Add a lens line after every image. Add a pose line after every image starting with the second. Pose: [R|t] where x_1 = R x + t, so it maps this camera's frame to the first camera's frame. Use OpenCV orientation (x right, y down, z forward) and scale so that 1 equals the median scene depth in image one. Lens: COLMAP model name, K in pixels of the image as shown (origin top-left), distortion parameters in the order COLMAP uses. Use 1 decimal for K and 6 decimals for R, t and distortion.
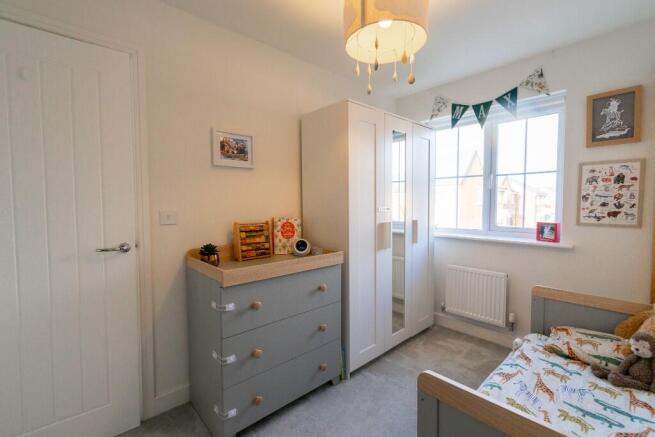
lens RADIAL K [[291.4, 0, 326.7], [0, 291.4, 215.9], [0, 0, 1]] dist [0.006226, -0.000960]
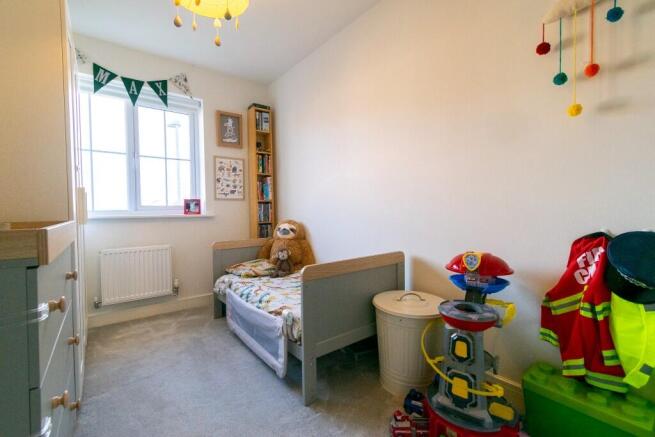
lens RADIAL K [[291.4, 0, 326.2], [0, 291.4, 216.8], [0, 0, 1]] dist [0.006226, -0.000960]
pose [[0.098856, -0.024105, 0.994810, -0.467405], [0.055261, 0.998297, 0.018698, 0.111892], [-0.993566, 0.053126, 0.100020, 0.321606]]
